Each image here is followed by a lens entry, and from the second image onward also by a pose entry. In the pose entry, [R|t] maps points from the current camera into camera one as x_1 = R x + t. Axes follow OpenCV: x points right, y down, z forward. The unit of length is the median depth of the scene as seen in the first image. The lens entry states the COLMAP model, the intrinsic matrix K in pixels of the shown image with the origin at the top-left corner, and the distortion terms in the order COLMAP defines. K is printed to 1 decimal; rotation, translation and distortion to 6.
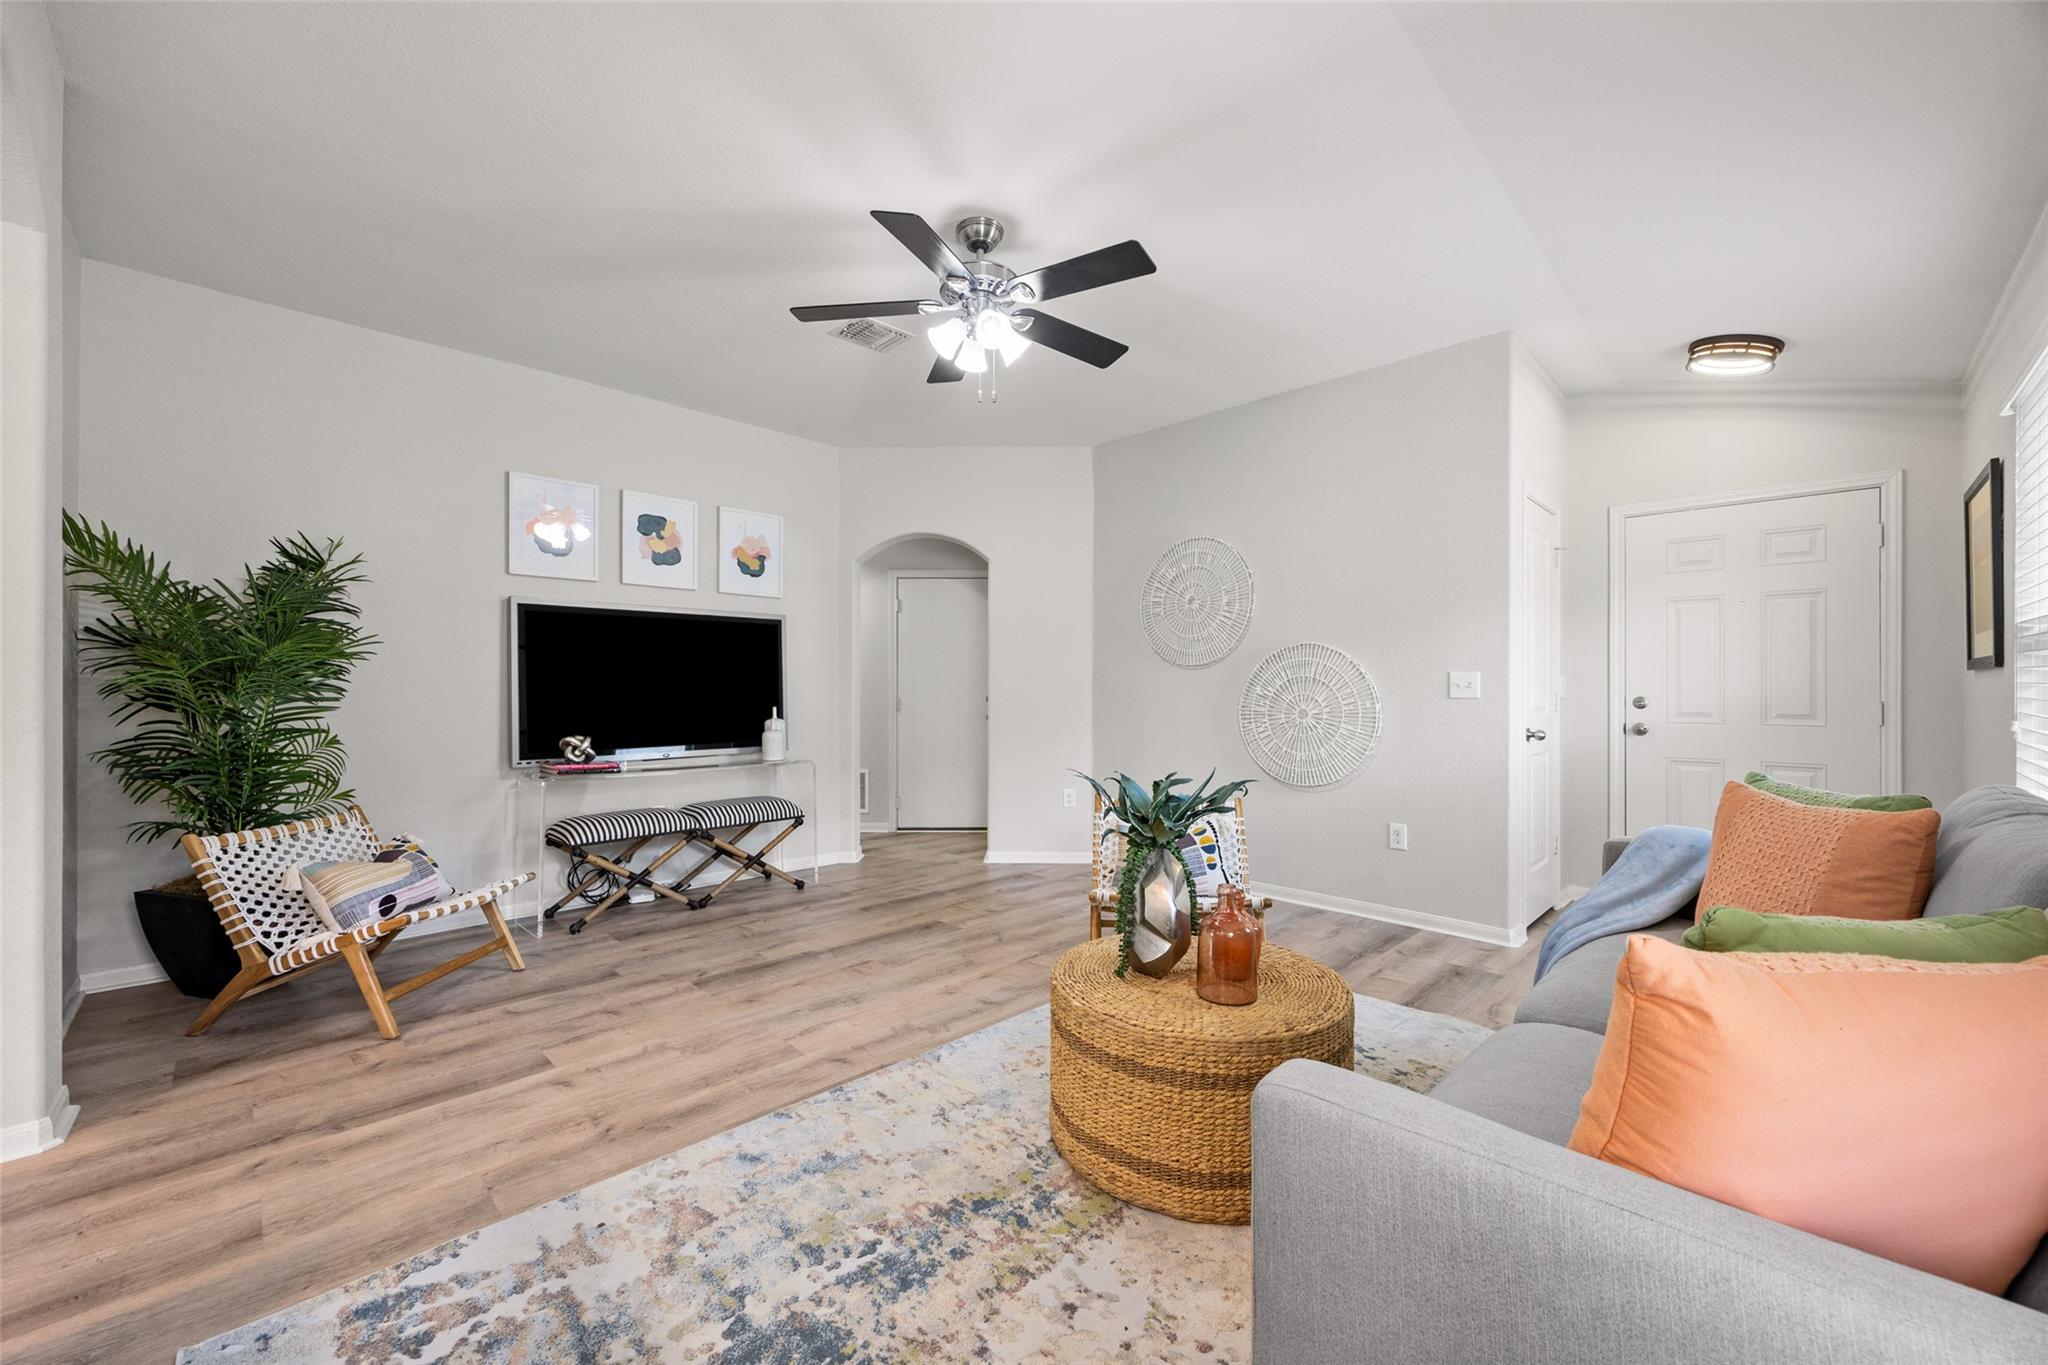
lens RADIAL K [[787.1, 0, 1038.5], [0, 787.1, 692.0], [0, 0, 1]] dist [-0.001564, -0.000128]
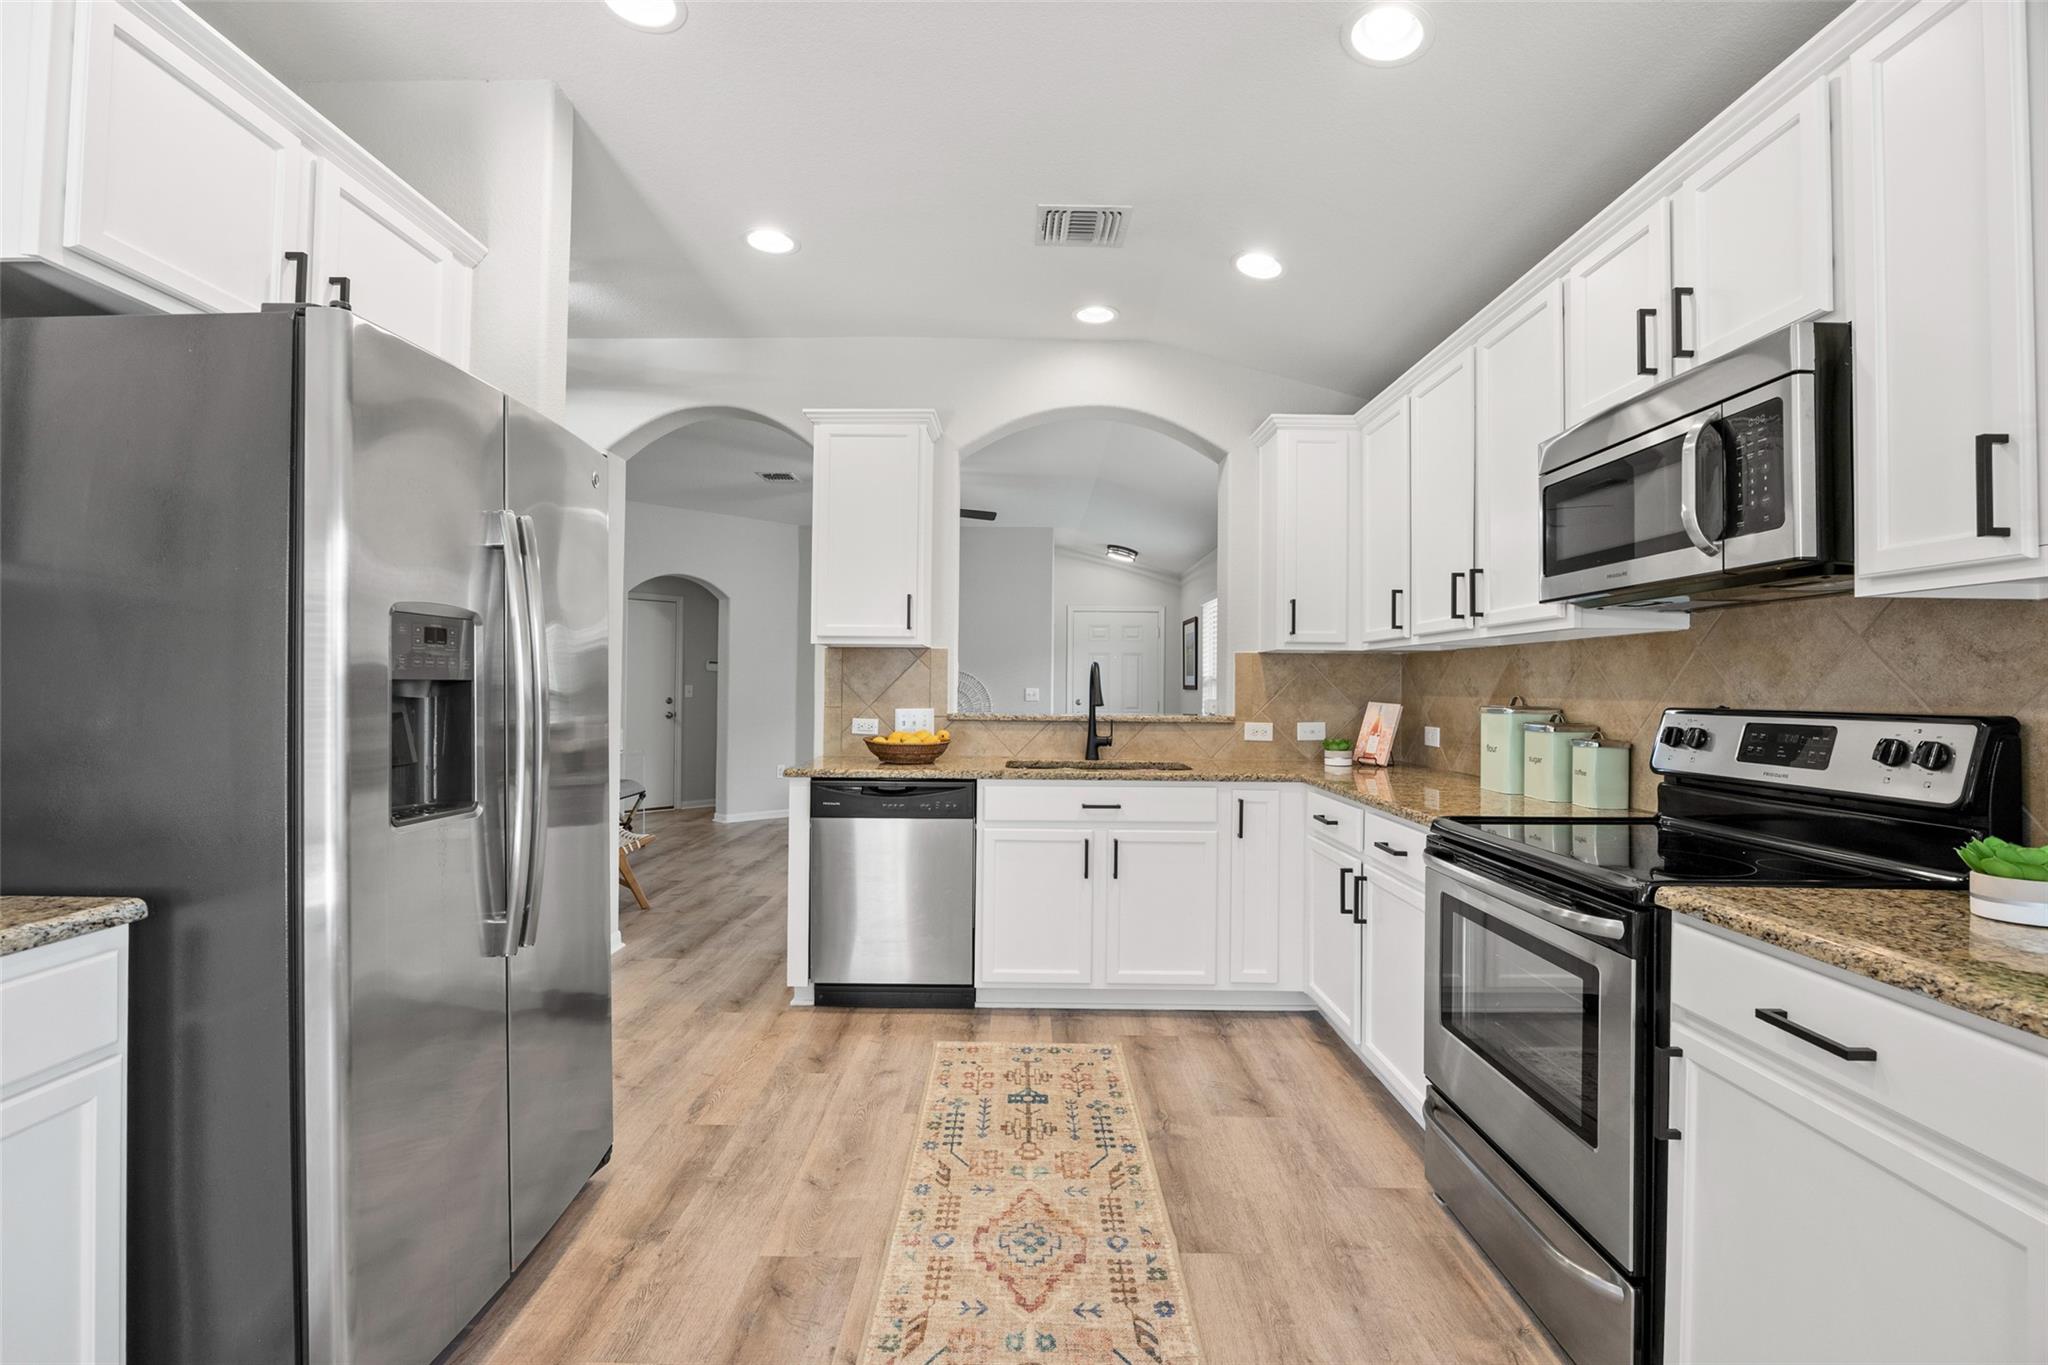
lens RADIAL K [[898.7, 0, 1017.0], [0, 898.7, 675.5], [0, 0, 1]] dist [-0.020170, 0.000121]
pose [[0.716998, 0.015054, 0.696912, -1.111423], [-0.008898, 0.999883, -0.012444, -0.029045], [-0.697018, 0.002721, 0.717048, -0.645912]]
